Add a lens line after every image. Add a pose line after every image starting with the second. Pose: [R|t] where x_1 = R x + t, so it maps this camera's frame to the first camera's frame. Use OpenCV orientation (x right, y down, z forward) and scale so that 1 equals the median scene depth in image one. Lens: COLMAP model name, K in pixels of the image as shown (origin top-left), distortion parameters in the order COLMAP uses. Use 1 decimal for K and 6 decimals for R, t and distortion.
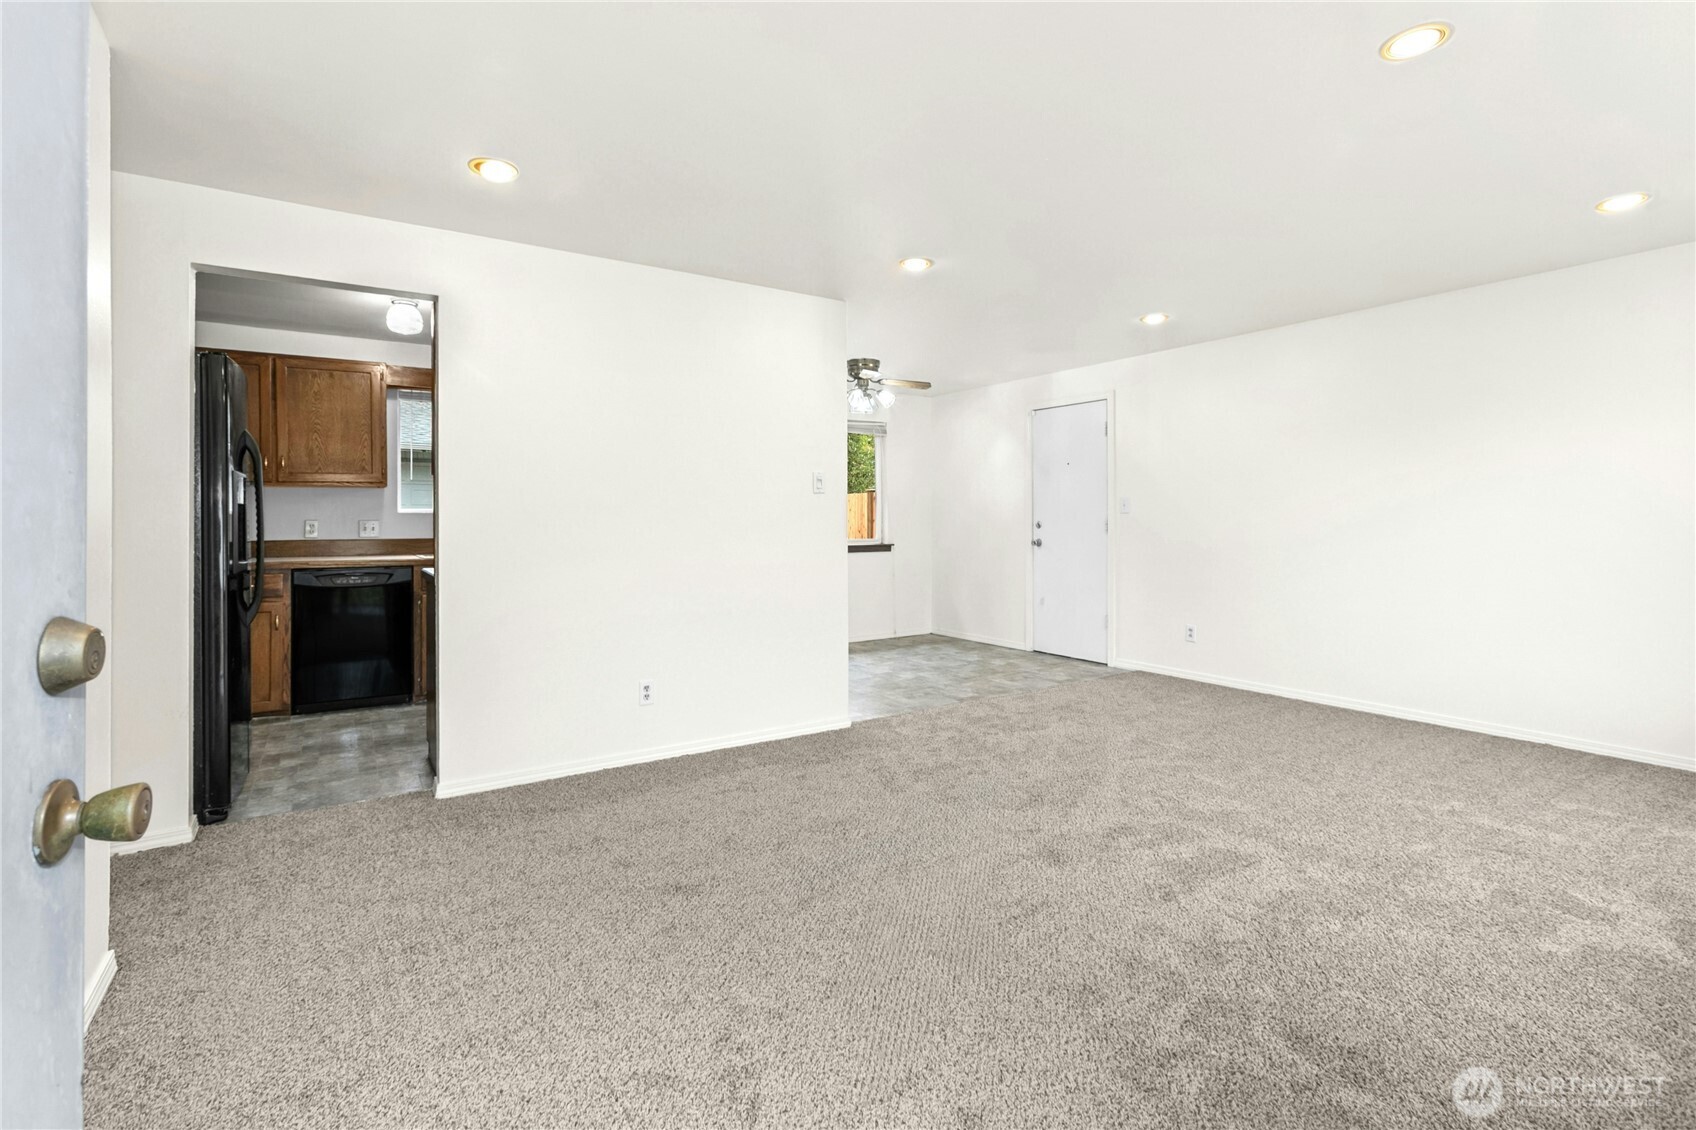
lens RADIAL K [[798.3, 0, 847.0], [0, 798.3, 516.2], [0, 0, 1]] dist [-0.001087, 0.000176]
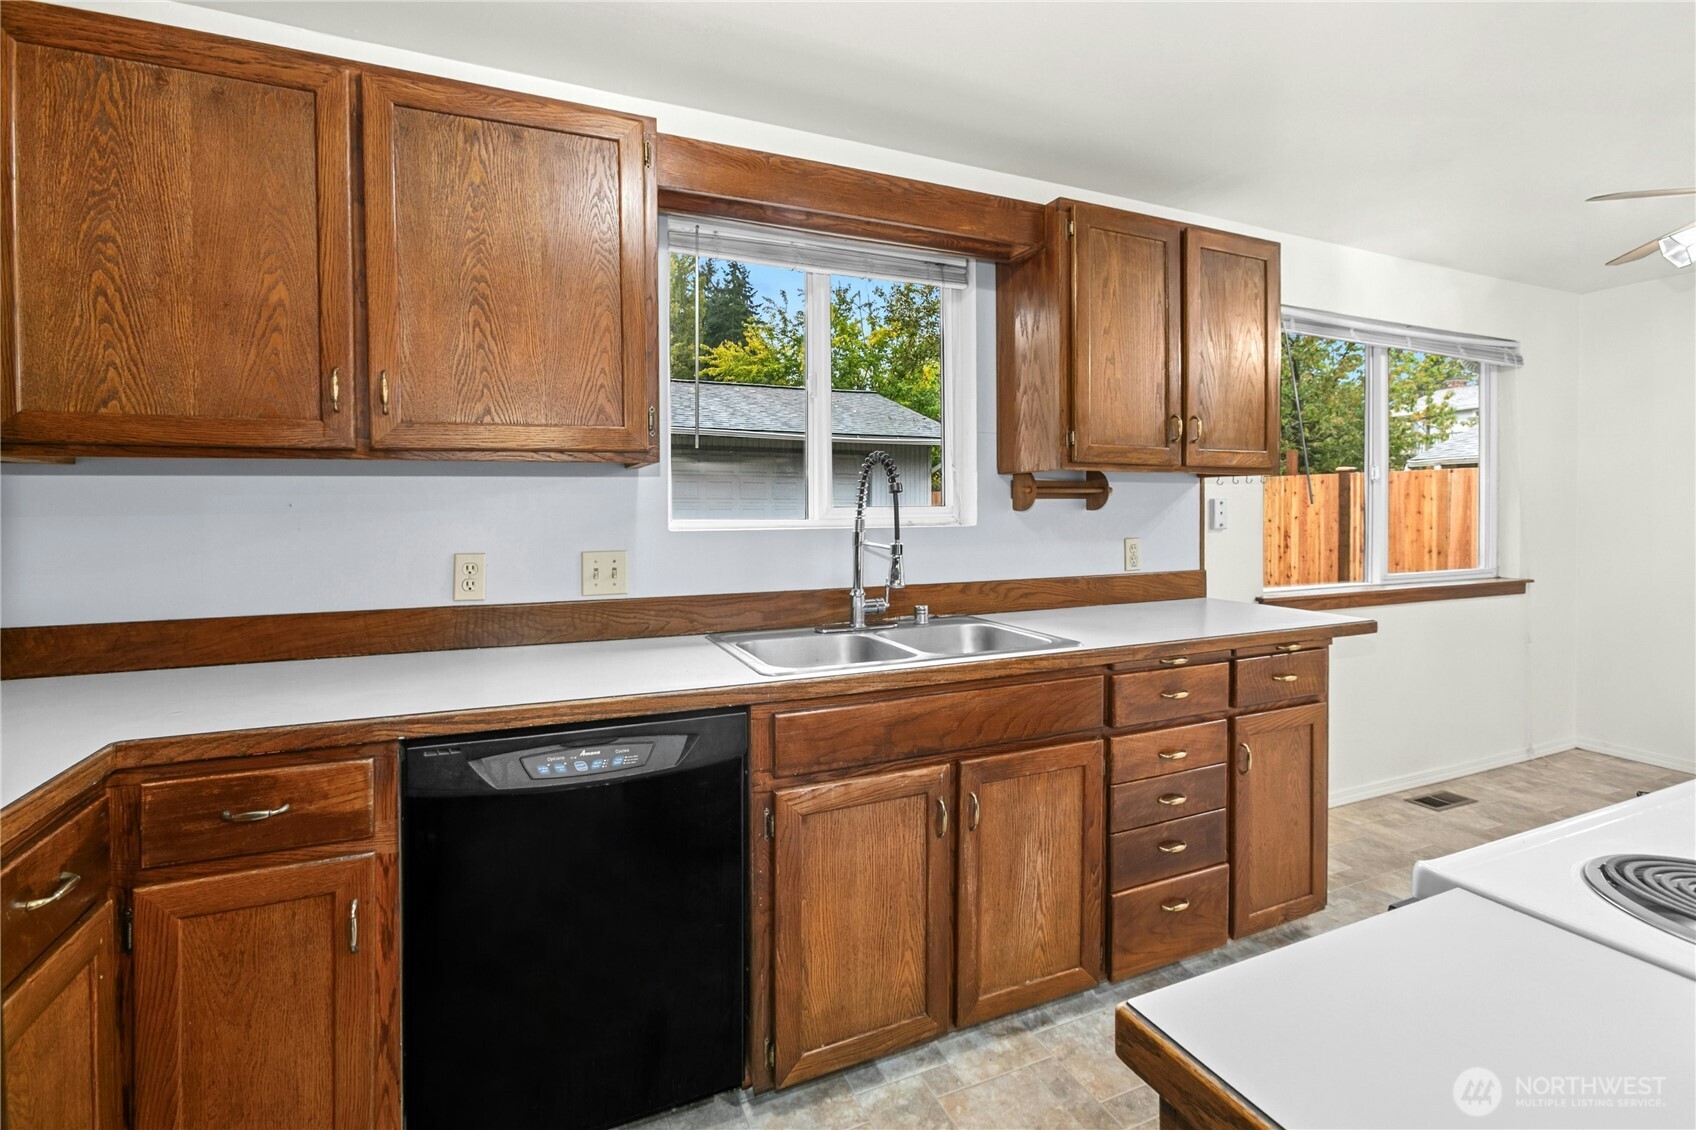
lens RADIAL K [[768.1, 0, 855.2], [0, 768.1, 516.0], [0, 0, 1]] dist [-0.011625, 0.000365]
pose [[0.989140, -0.000740, -0.146976, -0.451437], [0.002298, 0.999943, 0.010430, -0.018254], [0.146960, -0.010655, 0.989085, 0.690079]]
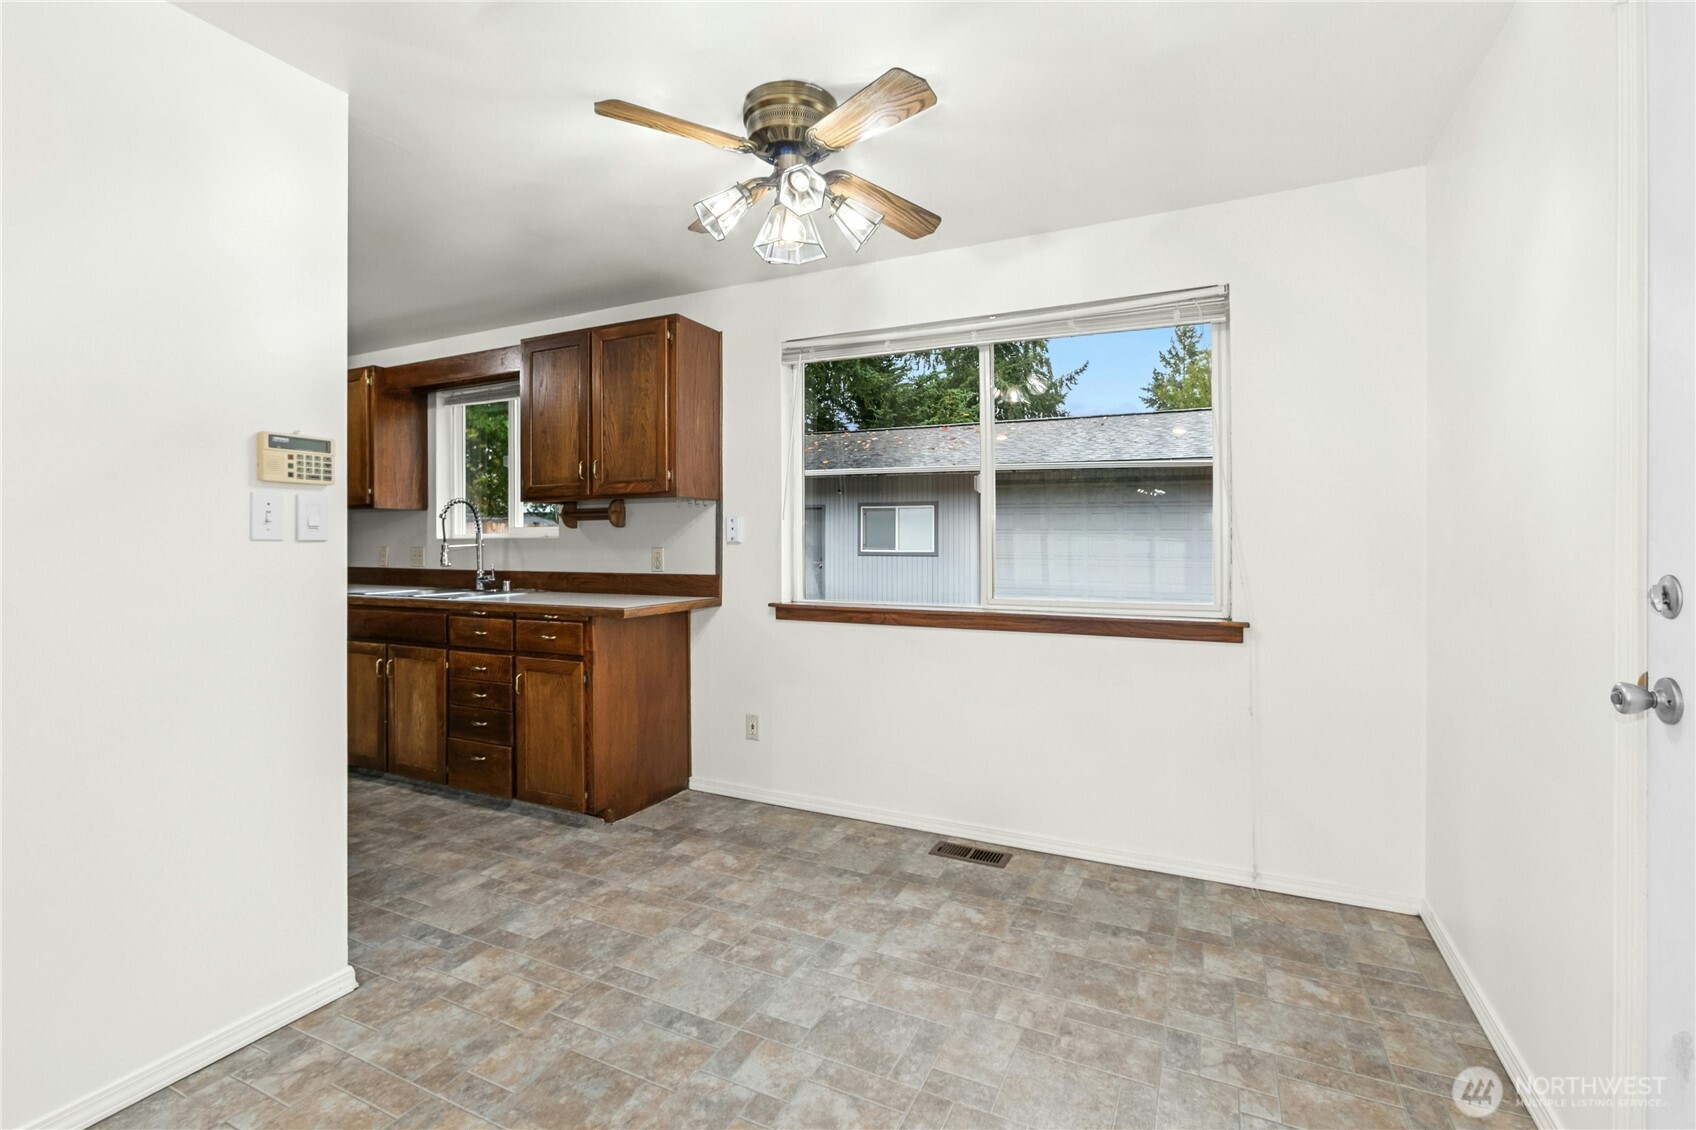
lens RADIAL K [[765.7, 0, 853.4], [0, 765.7, 544.9], [0, 0, 1]] dist [-0.017034, 0.000058]
pose [[0.528124, 0.000141, -0.849167, 0.377578], [-0.000938, 0.999999, -0.000418, 0.000842], [0.849167, 0.001017, 0.528124, 1.023556]]
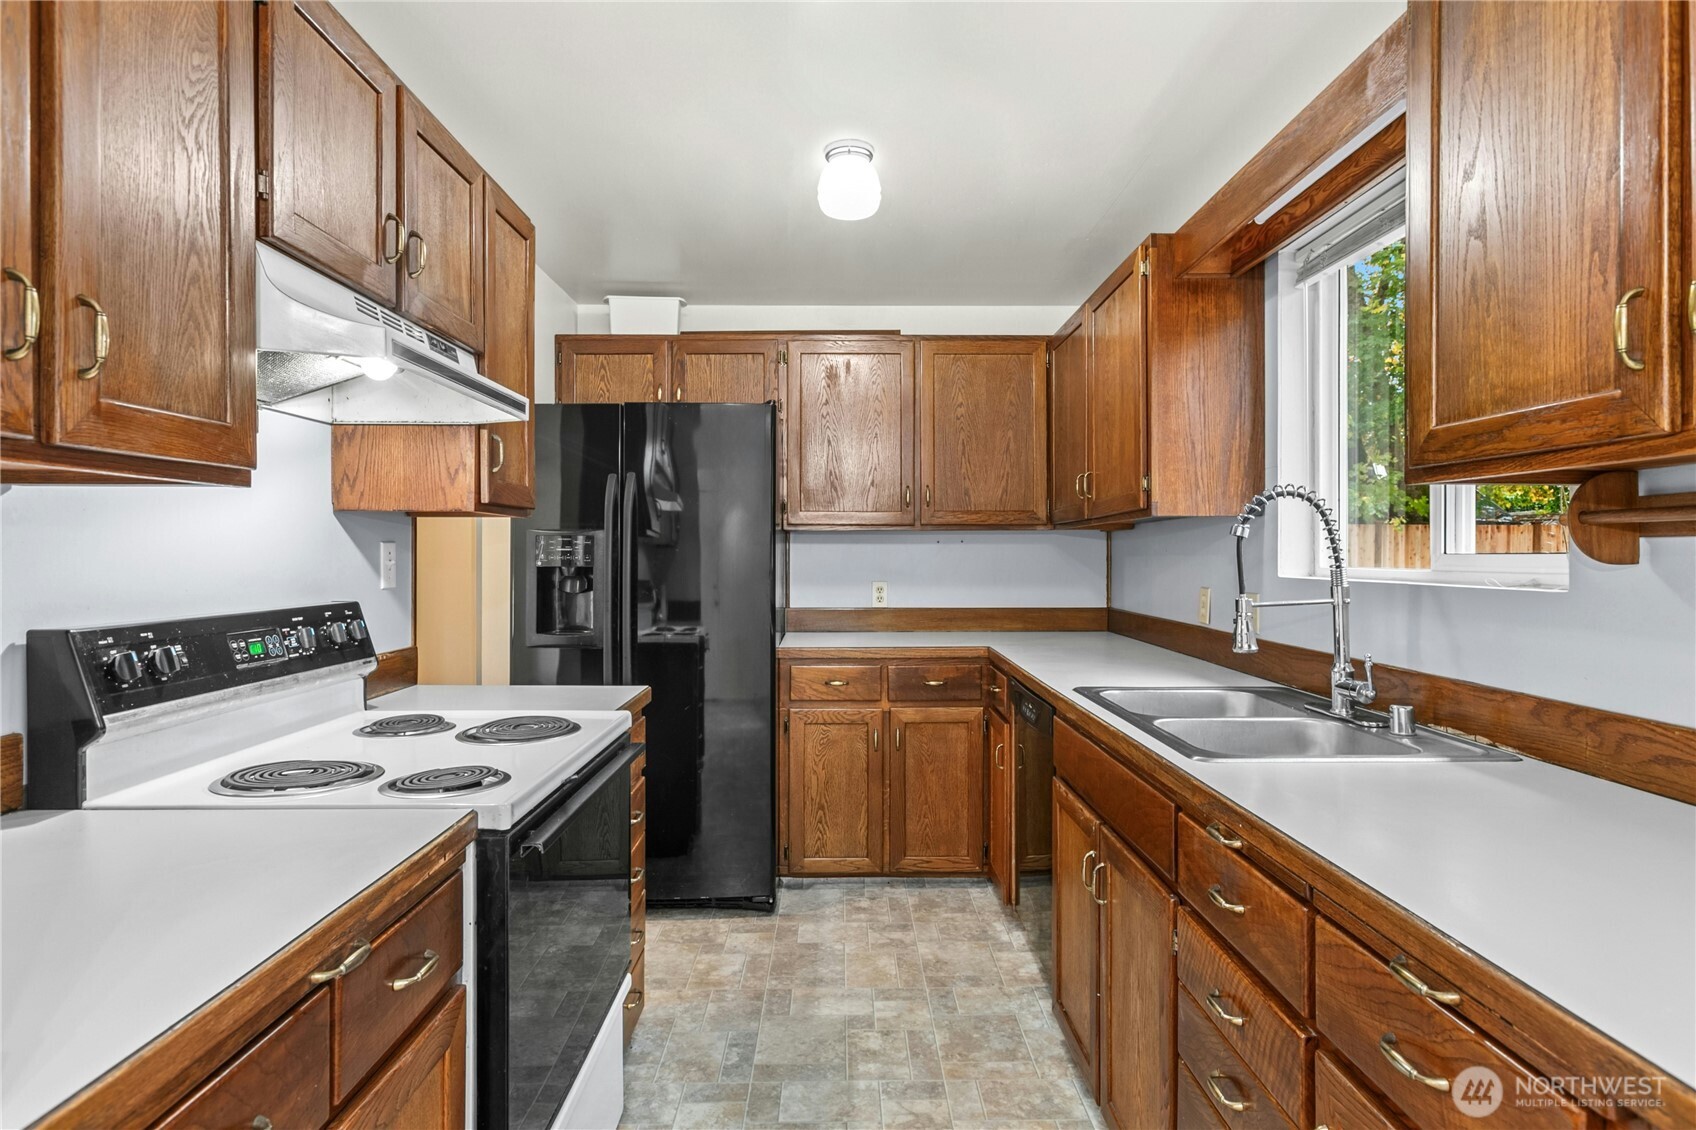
lens RADIAL K [[910.6, 0, 842.5], [0, 910.6, 556.5], [0, 0, 1]] dist [0.000596, 0.002179]
pose [[-0.526072, 0.005191, -0.850424, -0.078862], [-0.000515, 0.999979, 0.006422, -0.019810], [0.850440, 0.003816, -0.526058, 1.137116]]
